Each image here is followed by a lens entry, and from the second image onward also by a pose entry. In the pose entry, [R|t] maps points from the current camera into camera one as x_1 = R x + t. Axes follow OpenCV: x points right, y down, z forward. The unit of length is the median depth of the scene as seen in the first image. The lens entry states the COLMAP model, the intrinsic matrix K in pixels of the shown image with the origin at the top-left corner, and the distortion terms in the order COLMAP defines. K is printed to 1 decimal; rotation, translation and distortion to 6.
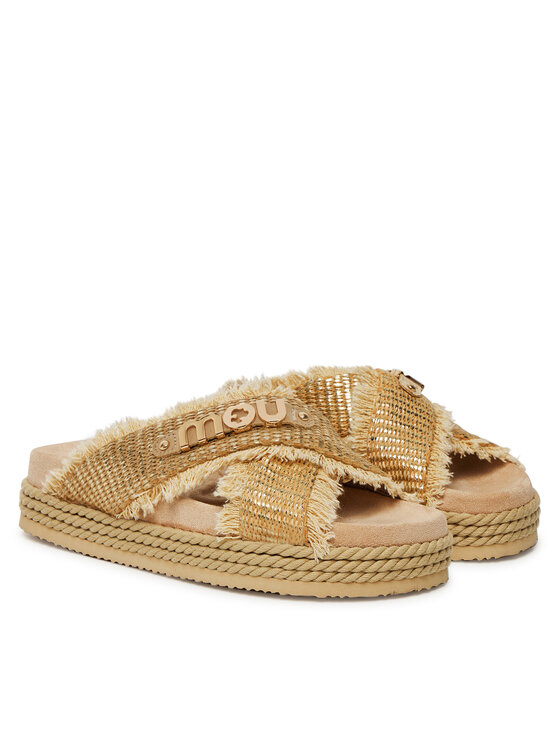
lens RADIAL K [[2199.6, 0, 280.0], [0, 2199.6, 373.0], [0, 0, 1]] dist [-0.614737, 0.088166]
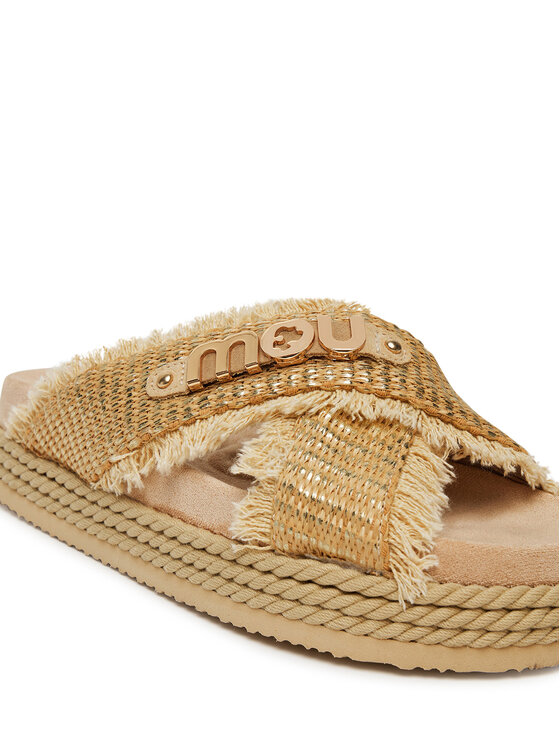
lens RADIAL K [[1283.2, 0, 280.0], [0, 1283.2, 373.0], [0, 0, 1]] dist [-0.194631, 0.103964]
pose [[0.995462, 0.059581, -0.074205, 0.006089], [-0.057224, 0.997799, 0.033497, 0.017433], [0.076038, -0.029098, 0.996680, 0.655184]]
